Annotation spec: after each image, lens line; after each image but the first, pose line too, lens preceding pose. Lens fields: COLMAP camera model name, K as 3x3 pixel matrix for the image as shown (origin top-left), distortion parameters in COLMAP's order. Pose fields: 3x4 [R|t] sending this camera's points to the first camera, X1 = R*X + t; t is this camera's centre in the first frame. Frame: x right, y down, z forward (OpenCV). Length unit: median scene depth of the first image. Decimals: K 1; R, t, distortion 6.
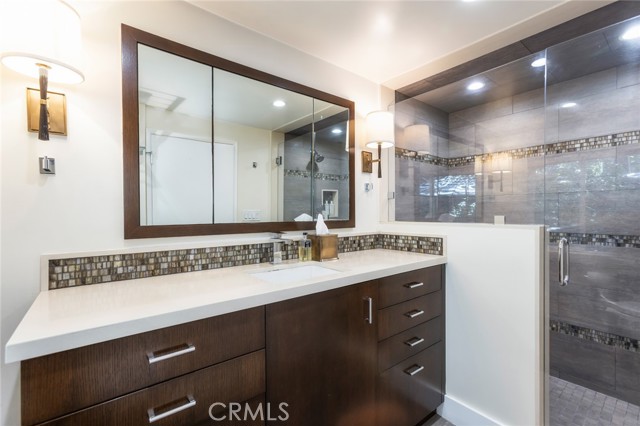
lens RADIAL K [[289.5, 0, 321.7], [0, 289.5, 215.4], [0, 0, 1]] dist [0.010094, 0.000862]
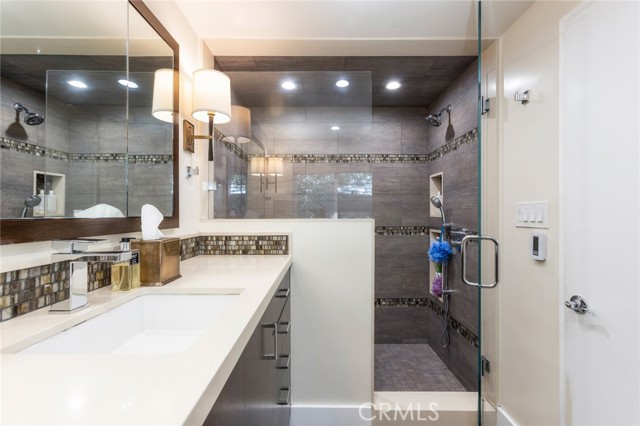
lens RADIAL K [[289.5, 0, 322.2], [0, 289.5, 214.1], [0, 0, 1]] dist [0.010094, 0.000862]
pose [[0.630184, 0.005118, 0.776429, -0.211900], [0.001643, 0.999967, -0.007925, 0.016463], [-0.776444, 0.006270, 0.630155, 0.315067]]
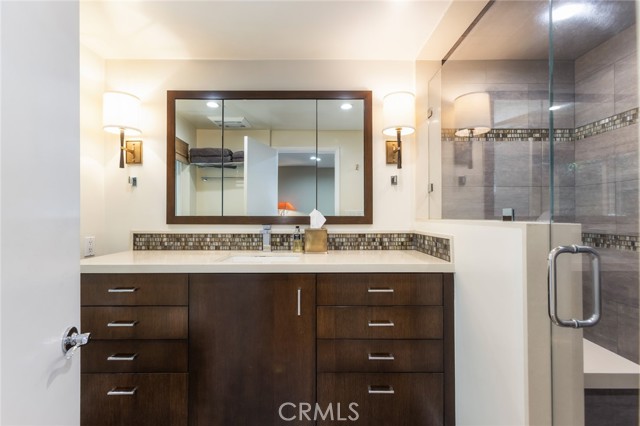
lens RADIAL K [[289.5, 0, 322.4], [0, 289.5, 213.3], [0, 0, 1]] dist [0.010094, 0.000862]
pose [[0.779611, -0.002580, -0.626259, 0.594006], [-0.010302, 0.999803, -0.016945, 0.024868], [0.626180, 0.019662, 0.779431, 0.179363]]
